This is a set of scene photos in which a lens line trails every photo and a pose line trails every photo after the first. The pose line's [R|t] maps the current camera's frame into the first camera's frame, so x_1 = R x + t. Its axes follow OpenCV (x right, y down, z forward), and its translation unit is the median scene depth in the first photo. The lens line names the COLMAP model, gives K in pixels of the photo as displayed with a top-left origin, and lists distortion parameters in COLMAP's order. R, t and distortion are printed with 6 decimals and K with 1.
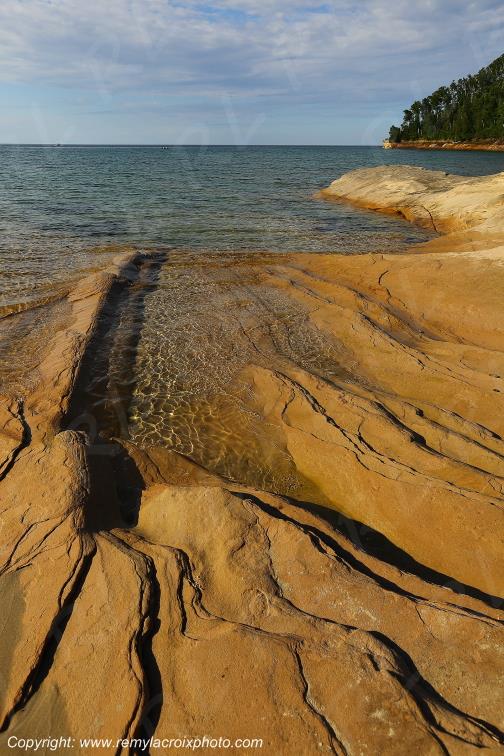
lens RADIAL K [[574.9, 0, 252.0], [0, 574.9, 378.0], [0, 0, 1]] dist [-0.056785, 0.147079]
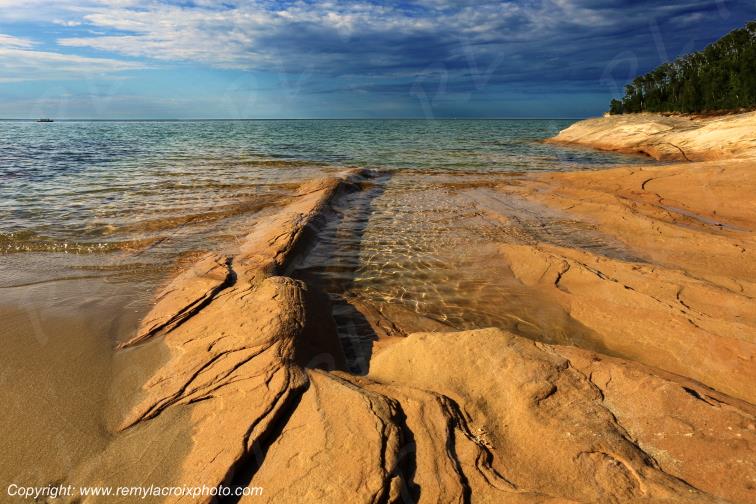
lens RADIAL K [[537.2, 0, 356.2], [0, 537.2, 250.2], [0, 0, 1]] dist [-0.047426, 0.073521]
pose [[0.982896, 0.045870, -0.178355, -0.091924], [-0.082420, 0.975643, -0.203290, 0.207180], [0.164686, 0.214513, 0.962737, 0.304619]]
